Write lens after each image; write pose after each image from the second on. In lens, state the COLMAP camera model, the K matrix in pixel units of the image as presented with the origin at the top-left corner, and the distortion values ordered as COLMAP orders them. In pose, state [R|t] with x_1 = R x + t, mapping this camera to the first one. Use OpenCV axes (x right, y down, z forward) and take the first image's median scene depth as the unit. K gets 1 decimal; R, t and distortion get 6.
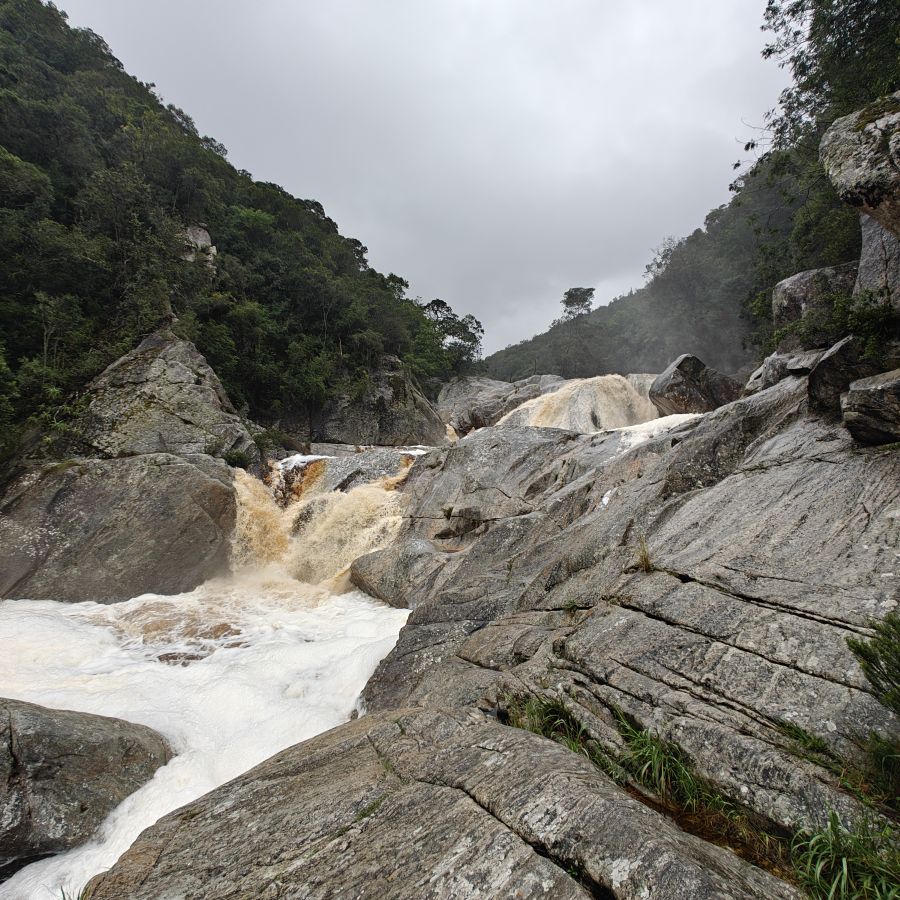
lens RADIAL K [[516.1, 0, 449.6], [0, 516.1, 455.5], [0, 0, 1]] dist [0.011240, 0.000061]
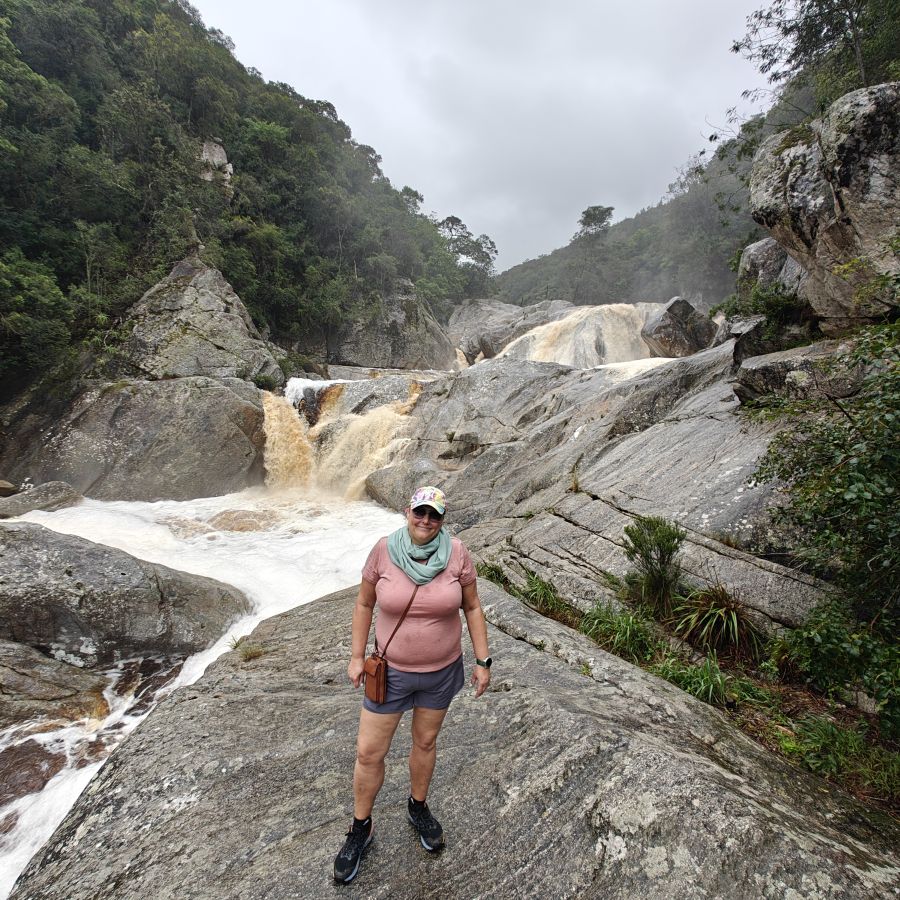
lens RADIAL K [[516.1, 0, 454.8], [0, 516.1, 455.6], [0, 0, 1]] dist [0.011240, 0.000061]
pose [[0.999436, 0.032115, -0.009810, 0.018428], [-0.030111, 0.986406, 0.161547, -0.034323], [0.014865, -0.161160, 0.986816, -0.142203]]
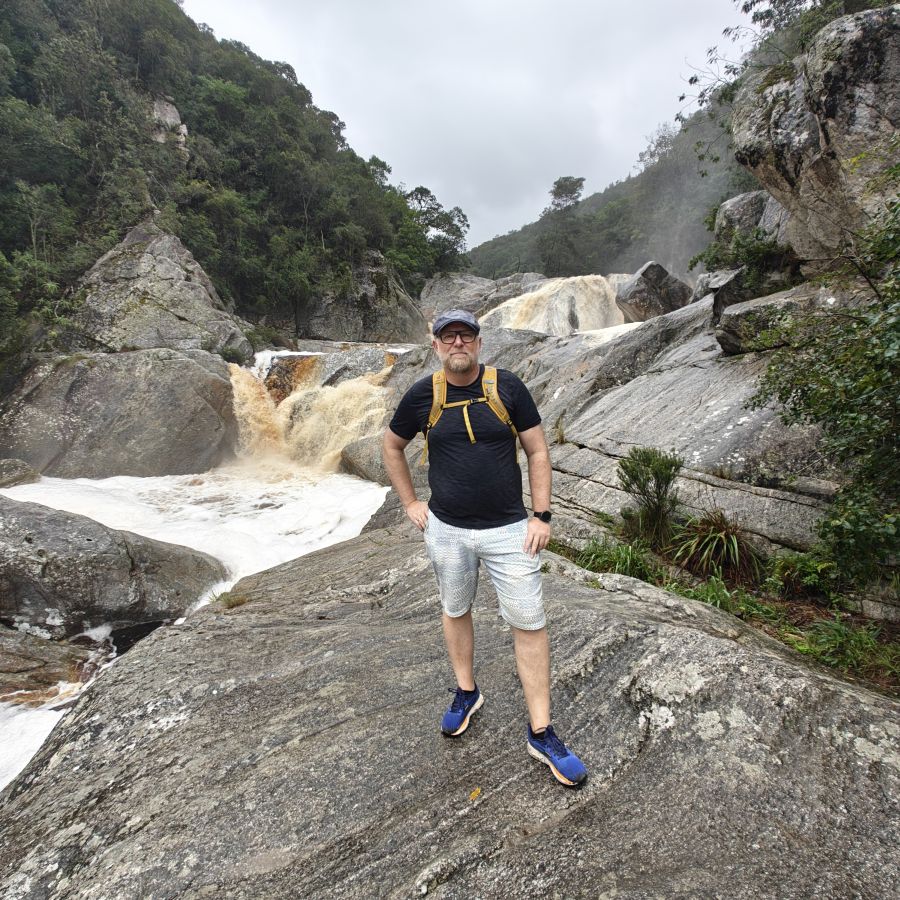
lens RADIAL K [[516.1, 0, 456.3], [0, 516.1, 457.8], [0, 0, 1]] dist [0.011240, 0.000061]
pose [[0.998987, 0.006803, 0.044478, 0.009941], [-0.015560, 0.979748, 0.199629, -0.006011], [-0.042219, -0.200119, 0.978862, -0.133429]]
